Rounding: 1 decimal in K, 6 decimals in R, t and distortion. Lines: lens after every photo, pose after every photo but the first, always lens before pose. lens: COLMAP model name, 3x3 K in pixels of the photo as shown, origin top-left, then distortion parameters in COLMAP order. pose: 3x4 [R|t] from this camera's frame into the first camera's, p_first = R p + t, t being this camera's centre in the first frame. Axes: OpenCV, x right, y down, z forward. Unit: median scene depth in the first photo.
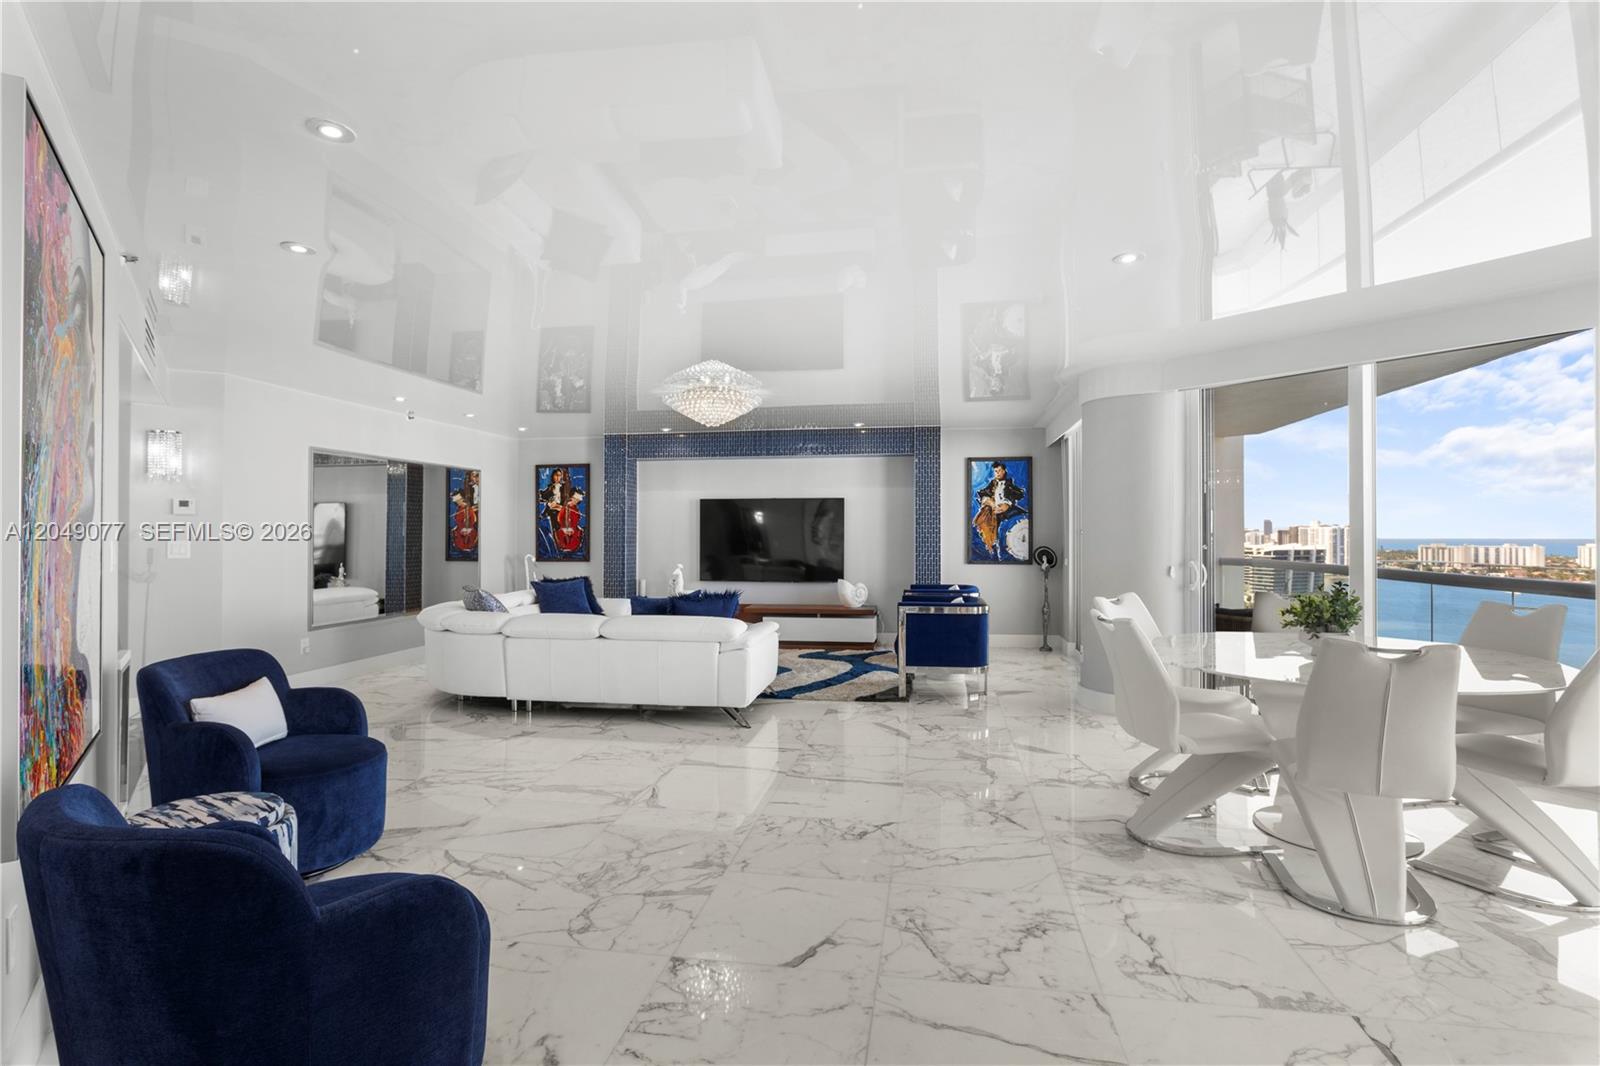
lens RADIAL K [[807.9, 0, 795.1], [0, 807.9, 522.5], [0, 0, 1]] dist [-0.002721, 0.003802]
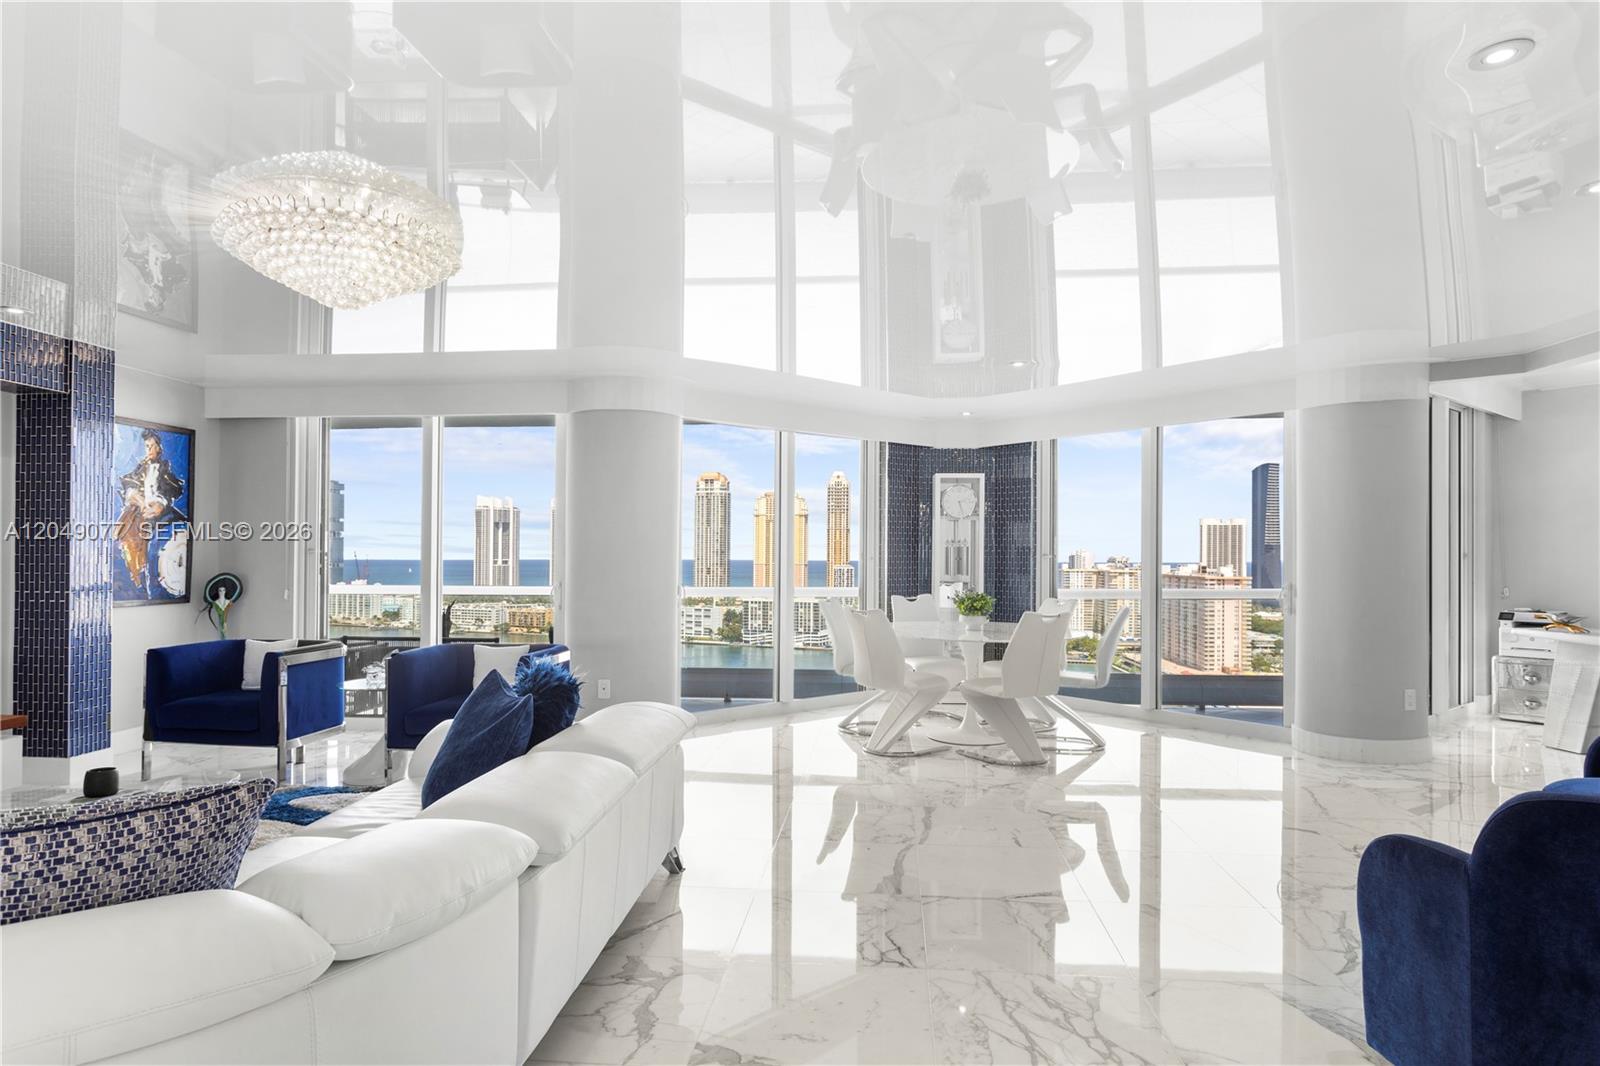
lens RADIAL K [[927.6, 0, 814.1], [0, 927.6, 539.7], [0, 0, 1]] dist [-0.008216, 0.010855]
pose [[-0.078812, 0.018011, 0.996727, -0.463565], [-0.019442, 0.999619, -0.019601, 0.008227], [-0.996700, -0.020923, -0.078432, 0.569708]]
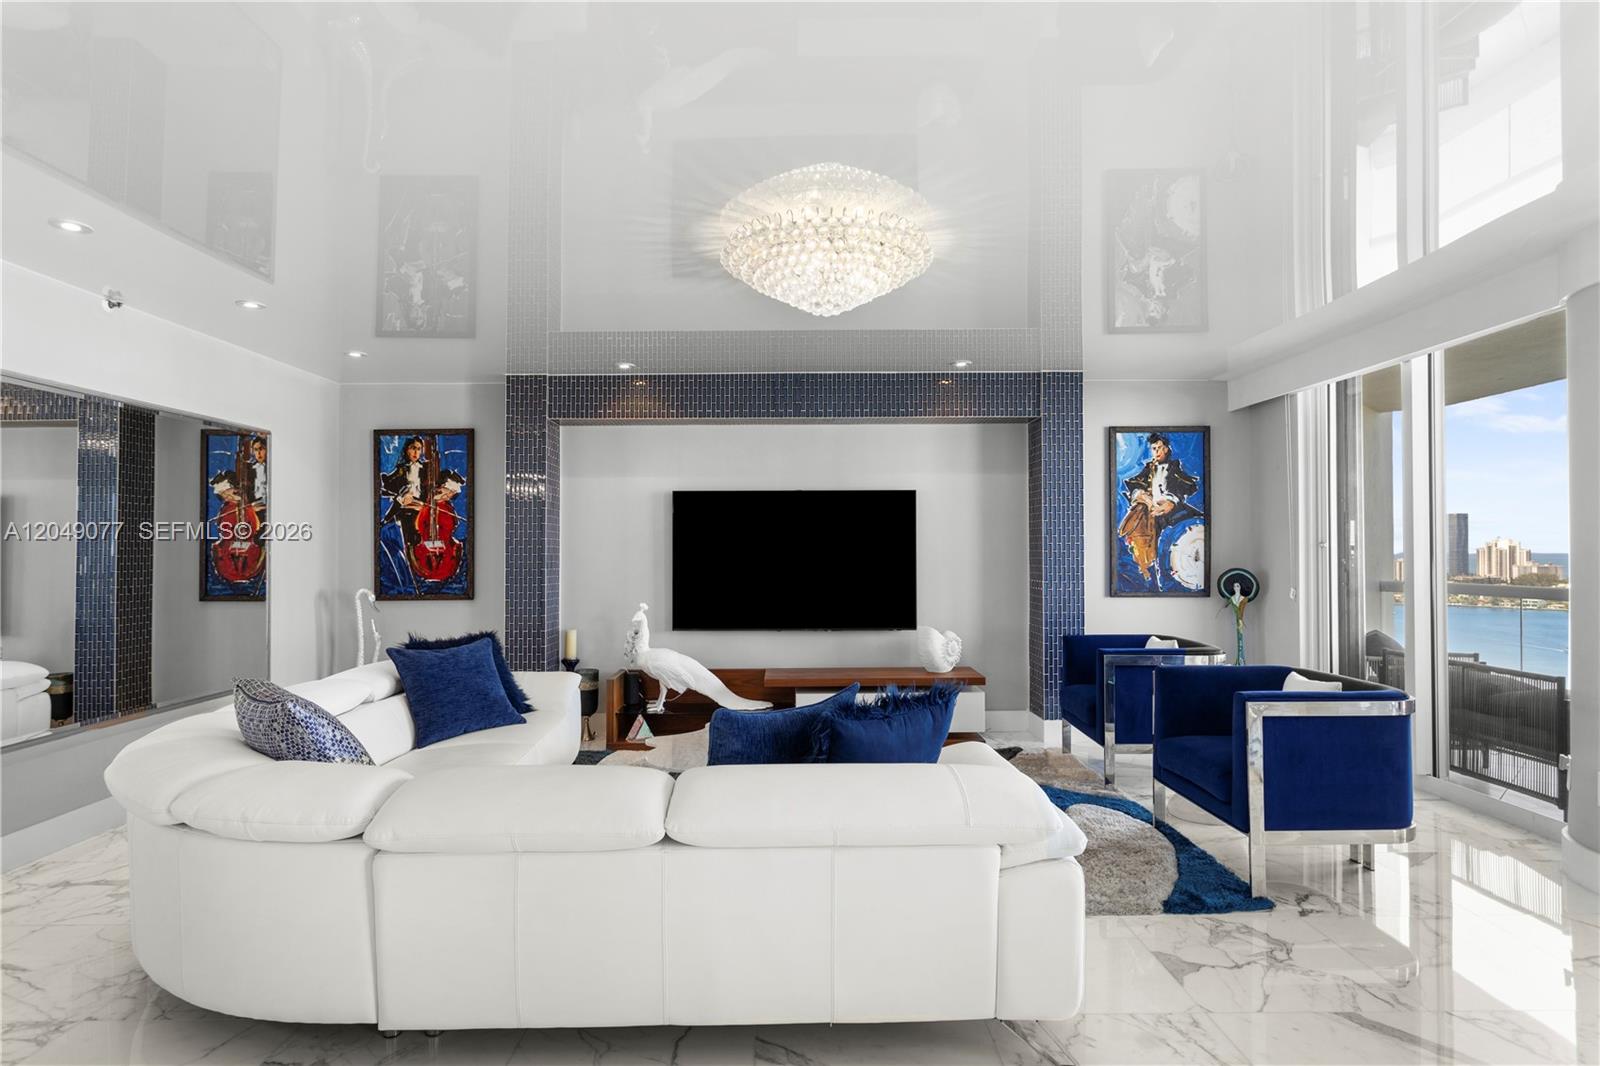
lens RADIAL K [[889.3, 0, 795.0], [0, 889.3, 540.8], [0, 0, 1]] dist [0.006942, -0.001394]
pose [[0.985042, -0.001852, 0.172303, -0.150414], [0.001024, 0.999987, 0.004895, 0.004582], [-0.172310, -0.004645, 0.985032, 0.361277]]
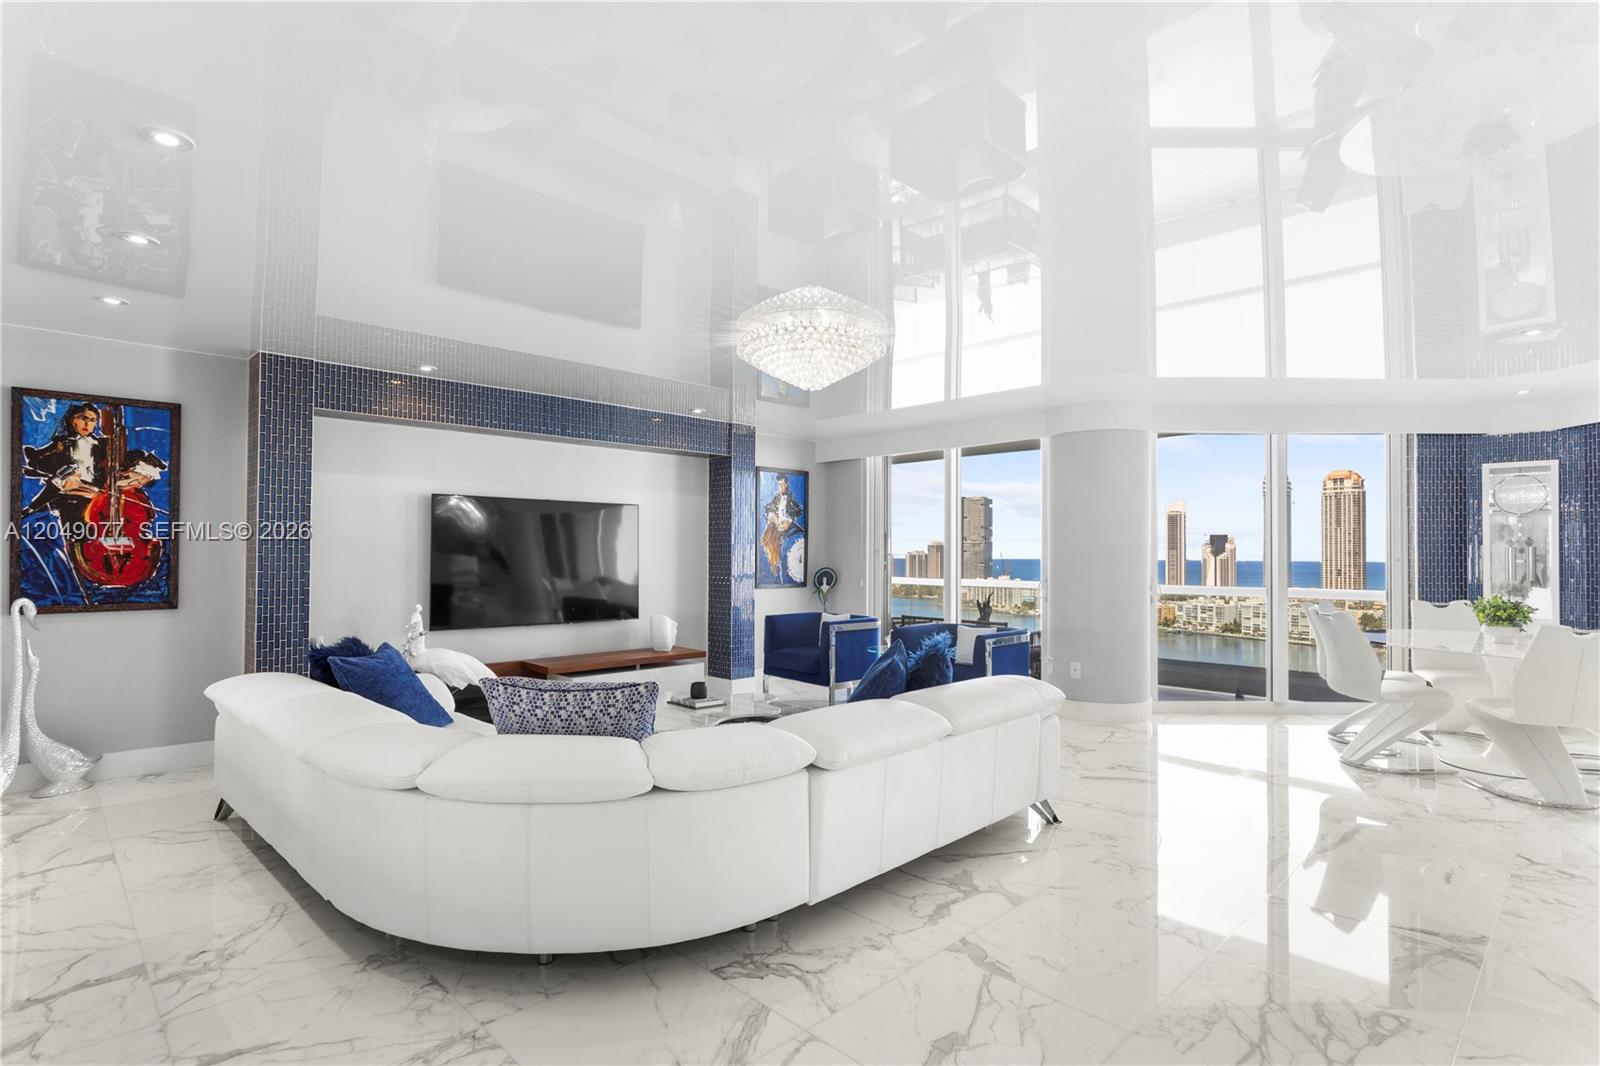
lens RADIAL K [[807.9, 0, 811.5], [0, 807.9, 525.0], [0, 0, 1]] dist [-0.002721, 0.003802]
pose [[0.579170, 0.033075, 0.814536, -0.471678], [-0.018996, 0.999453, -0.027077, 0.005791], [-0.814986, 0.000209, 0.579481, 0.446583]]
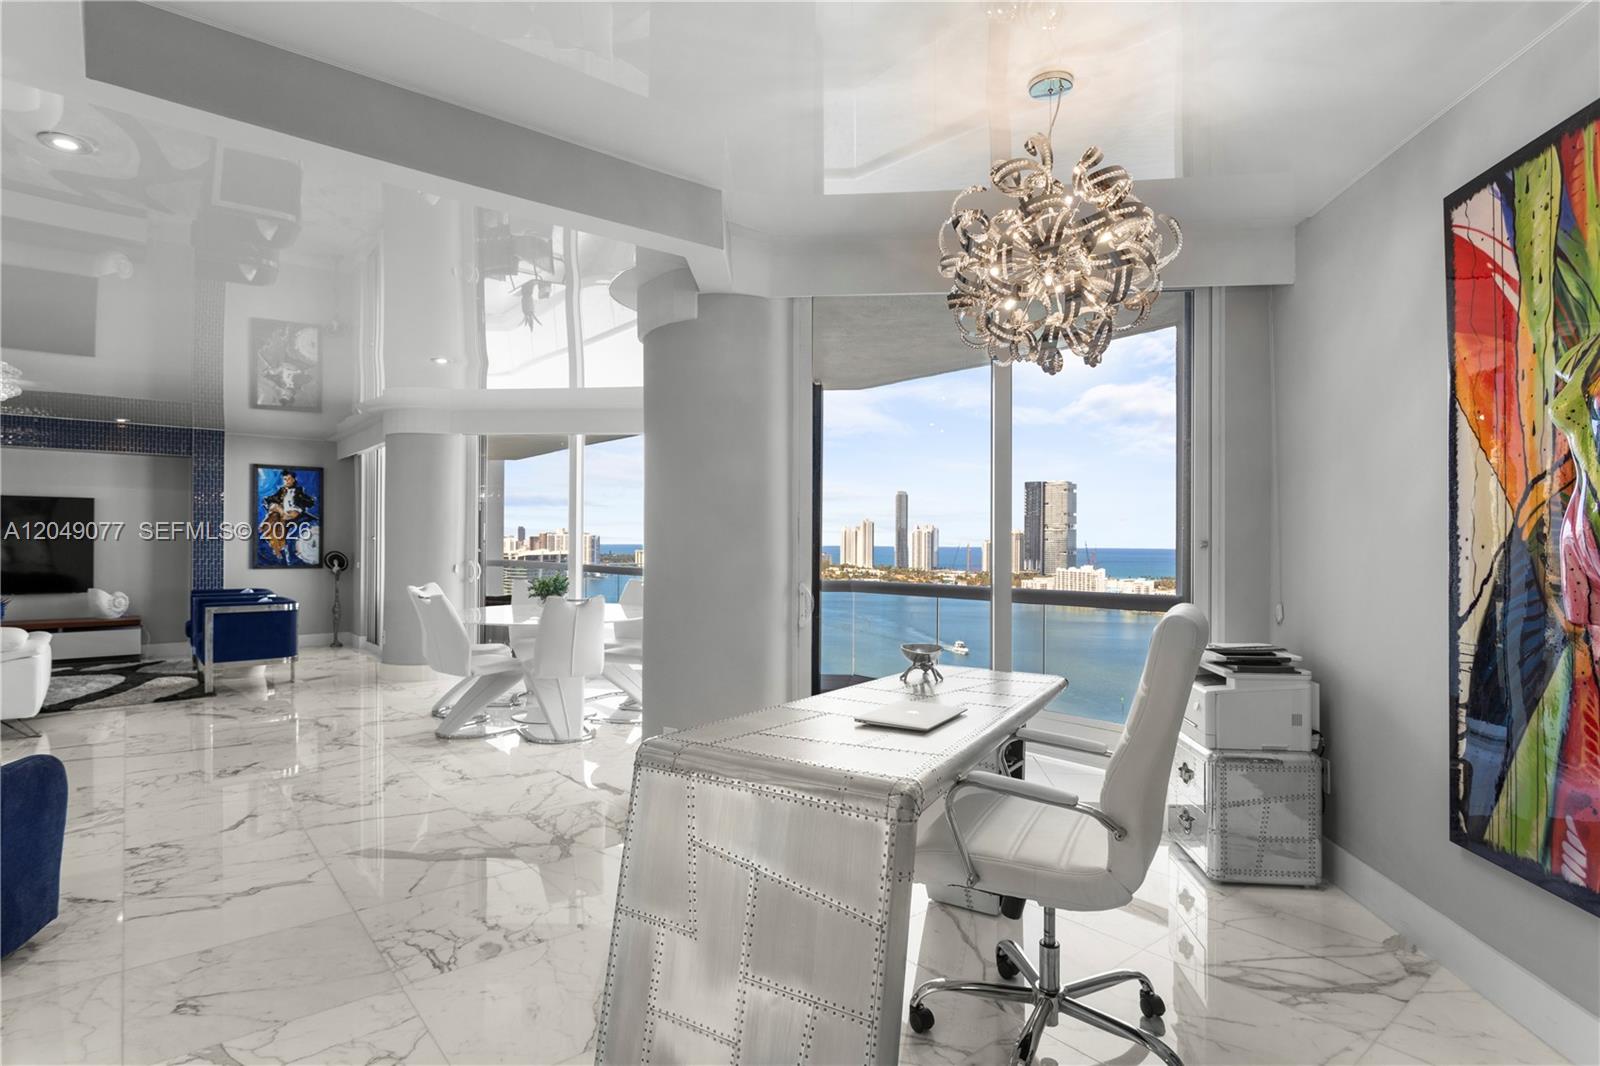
lens RADIAL K [[807.9, 0, 803.2], [0, 807.9, 553.1], [0, 0, 1]] dist [-0.002721, 0.003802]
pose [[0.644100, -0.004544, 0.764928, -0.125077], [-0.020317, 0.999528, 0.023046, -0.005708], [-0.764672, -0.030384, 0.643703, -0.205521]]
